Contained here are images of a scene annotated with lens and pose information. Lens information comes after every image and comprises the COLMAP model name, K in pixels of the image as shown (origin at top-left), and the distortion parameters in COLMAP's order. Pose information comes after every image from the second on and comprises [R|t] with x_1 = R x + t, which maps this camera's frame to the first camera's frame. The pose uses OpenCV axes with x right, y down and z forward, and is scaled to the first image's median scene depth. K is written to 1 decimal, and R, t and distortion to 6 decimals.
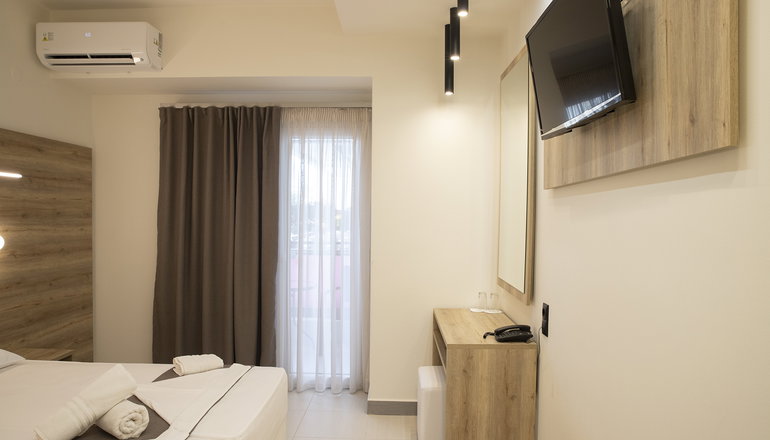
lens RADIAL K [[526.6, 0, 385.0], [0, 526.6, 220.0], [0, 0, 1]] dist [-0.107994, 0.084649]
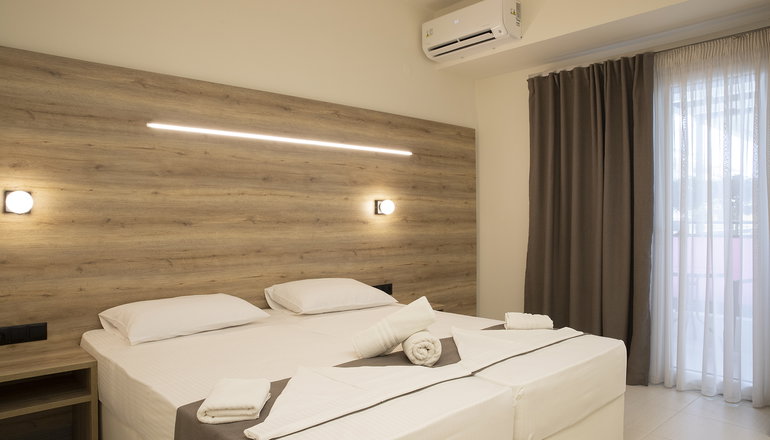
lens RADIAL K [[526.6, 0, 385.0], [0, 526.6, 220.0], [0, 0, 1]] dist [-0.107994, 0.084649]
pose [[0.685883, -0.010068, -0.727642, 0.108011], [0.000491, 0.999910, -0.013372, 0.071240], [0.727712, 0.008815, 0.685827, 0.103922]]
